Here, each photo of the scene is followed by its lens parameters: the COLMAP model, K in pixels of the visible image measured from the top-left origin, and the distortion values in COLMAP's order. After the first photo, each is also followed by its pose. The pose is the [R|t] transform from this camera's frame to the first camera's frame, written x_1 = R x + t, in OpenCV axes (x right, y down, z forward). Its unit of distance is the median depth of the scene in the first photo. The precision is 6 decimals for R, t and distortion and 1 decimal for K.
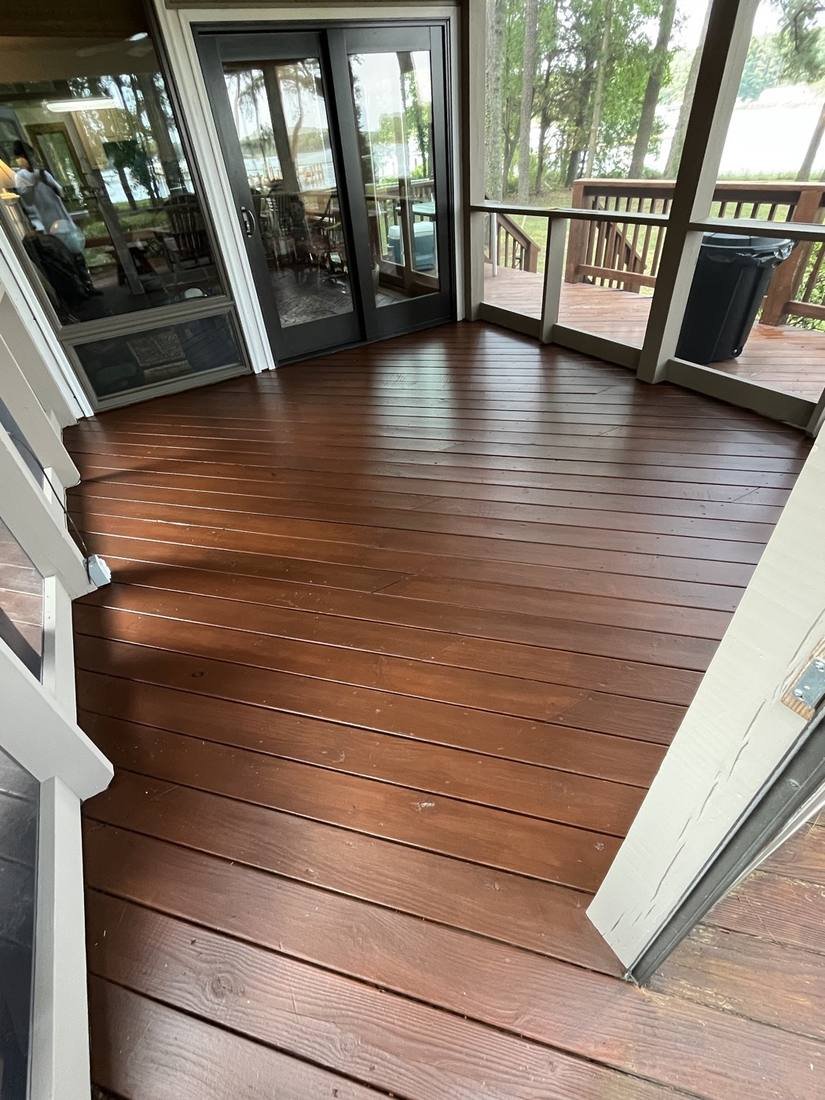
lens RADIAL K [[516.6, 0, 407.7], [0, 516.6, 542.2], [0, 0, 1]] dist [0.001909, 0.000638]
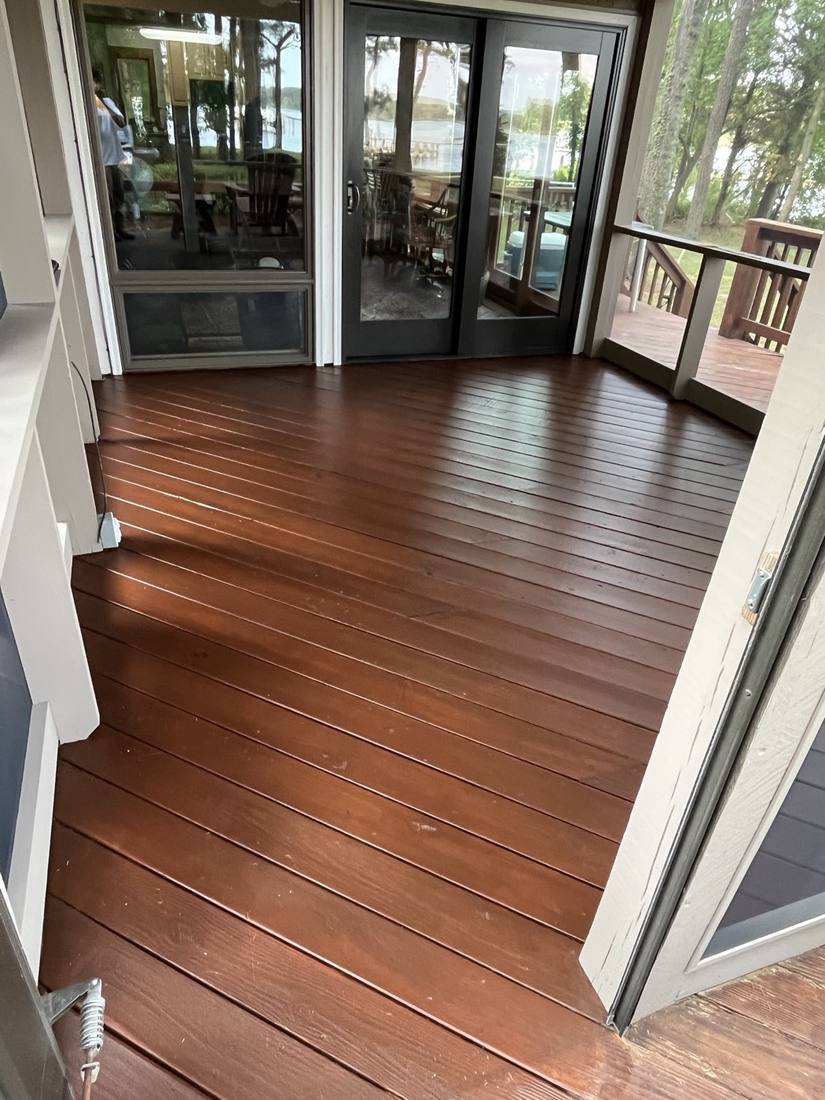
lens RADIAL K [[735.9, 0, 409.9], [0, 735.9, 543.1], [0, 0, 1]] dist [0.004745, 0.001372]
pose [[0.974921, 0.208008, -0.079128, 0.001732], [-0.217012, 0.967367, -0.130790, 0.067829], [0.049340, 0.144682, 0.988247, -0.110534]]
